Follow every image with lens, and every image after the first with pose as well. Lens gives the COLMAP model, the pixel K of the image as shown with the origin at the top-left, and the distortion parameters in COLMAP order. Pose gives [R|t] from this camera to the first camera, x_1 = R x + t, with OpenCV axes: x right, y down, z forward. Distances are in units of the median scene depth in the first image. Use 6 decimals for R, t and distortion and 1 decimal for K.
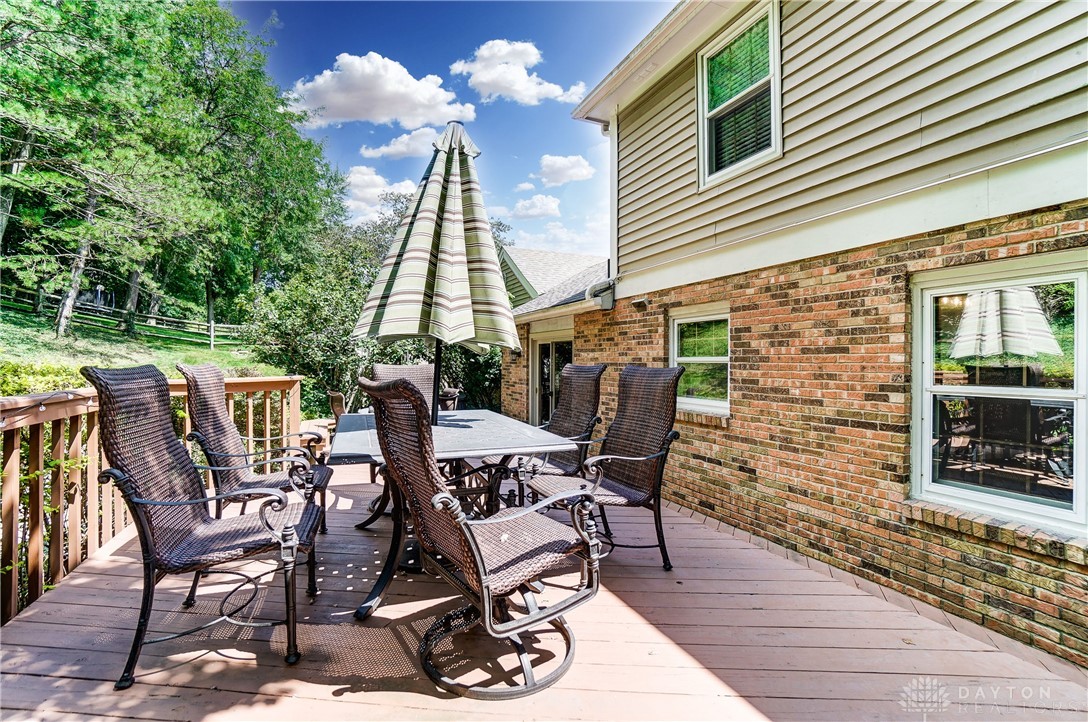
lens RADIAL K [[473.0, 0, 550.0], [0, 473.0, 358.6], [0, 0, 1]] dist [-0.018328, 0.000450]
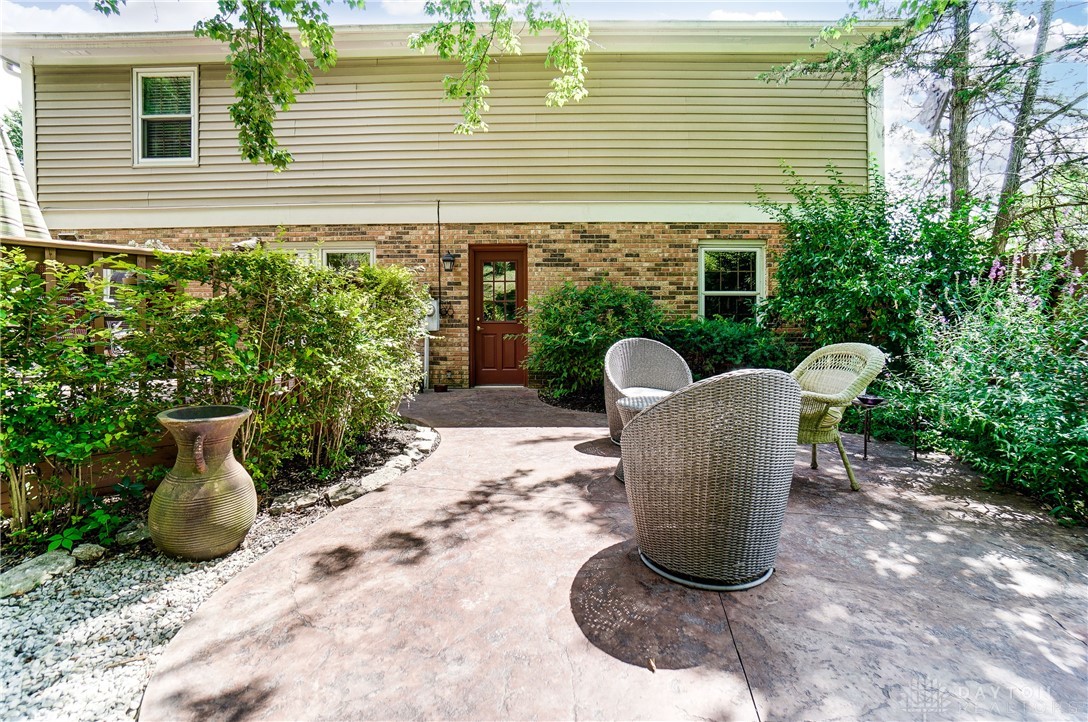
lens RADIAL K [[473.0, 0, 550.0], [0, 473.0, 356.9], [0, 0, 1]] dist [-0.018328, 0.000450]
pose [[0.432851, 0.002343, 0.901462, -0.453251], [0.004412, 0.999979, -0.004718, 0.264619], [-0.901455, 0.006019, 0.432832, -0.835440]]
